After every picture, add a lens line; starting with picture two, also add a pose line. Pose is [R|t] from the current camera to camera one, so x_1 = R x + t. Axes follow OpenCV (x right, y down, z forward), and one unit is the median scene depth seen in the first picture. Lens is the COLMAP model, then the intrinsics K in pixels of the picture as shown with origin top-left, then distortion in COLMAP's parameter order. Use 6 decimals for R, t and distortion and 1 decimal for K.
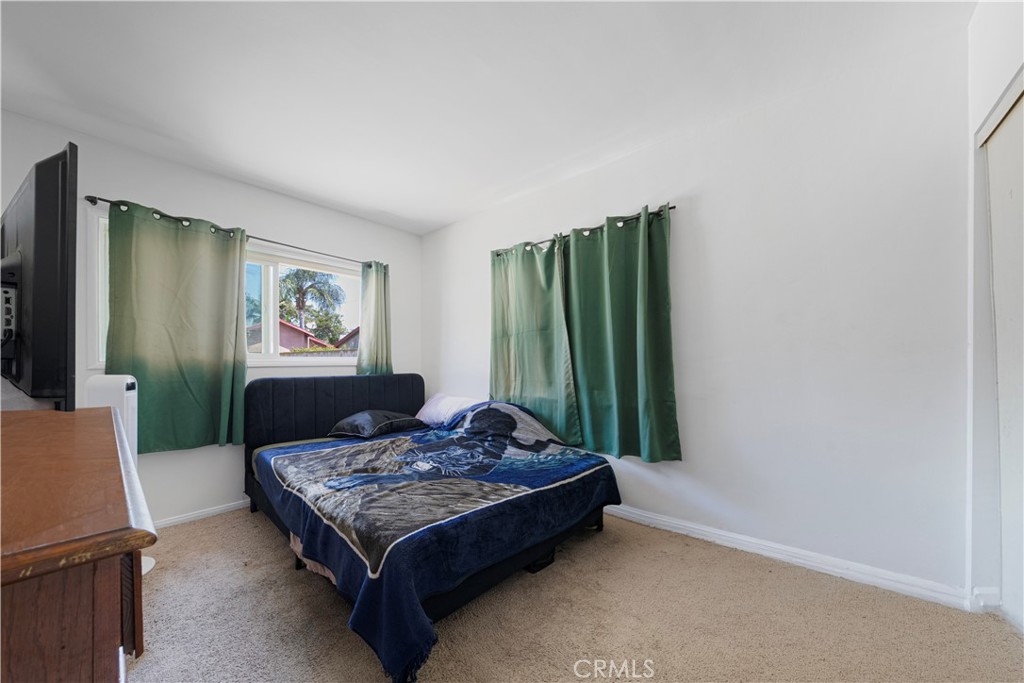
lens RADIAL K [[355.8, 0, 514.4], [0, 355.8, 358.2], [0, 0, 1]] dist [-0.000645, -0.000053]
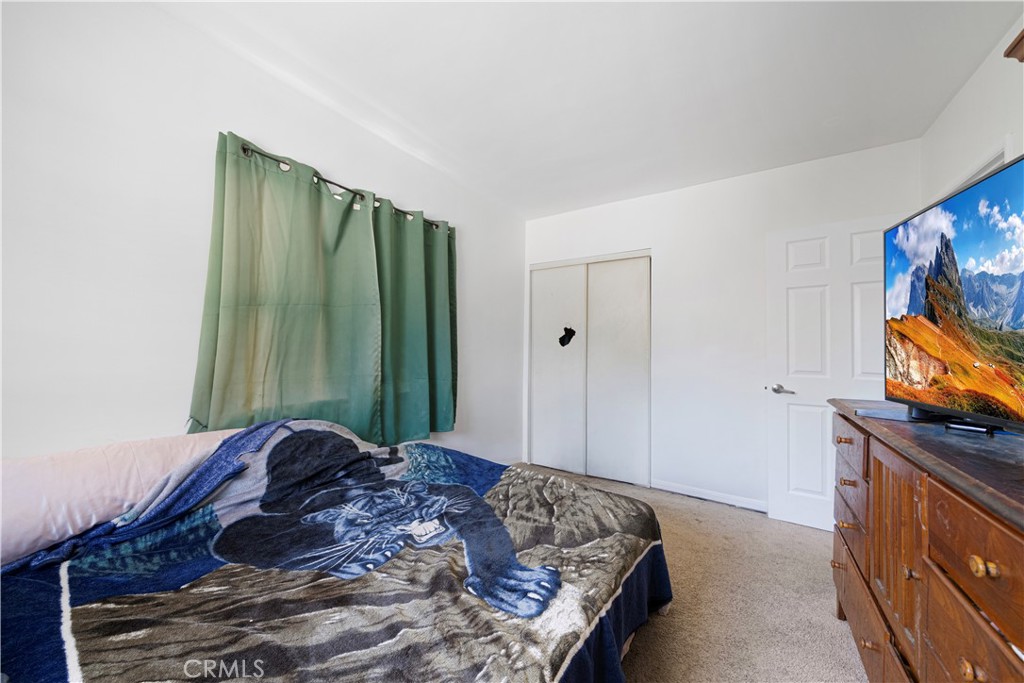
lens RADIAL K [[349.0, 0, 509.1], [0, 349.0, 342.8], [0, 0, 1]] dist [-0.001045, -0.000227]
pose [[-0.100168, 0.018982, 0.994789, -0.741087], [-0.008260, 0.999768, -0.019908, 0.007066], [-0.994936, -0.010211, -0.099988, 0.811766]]
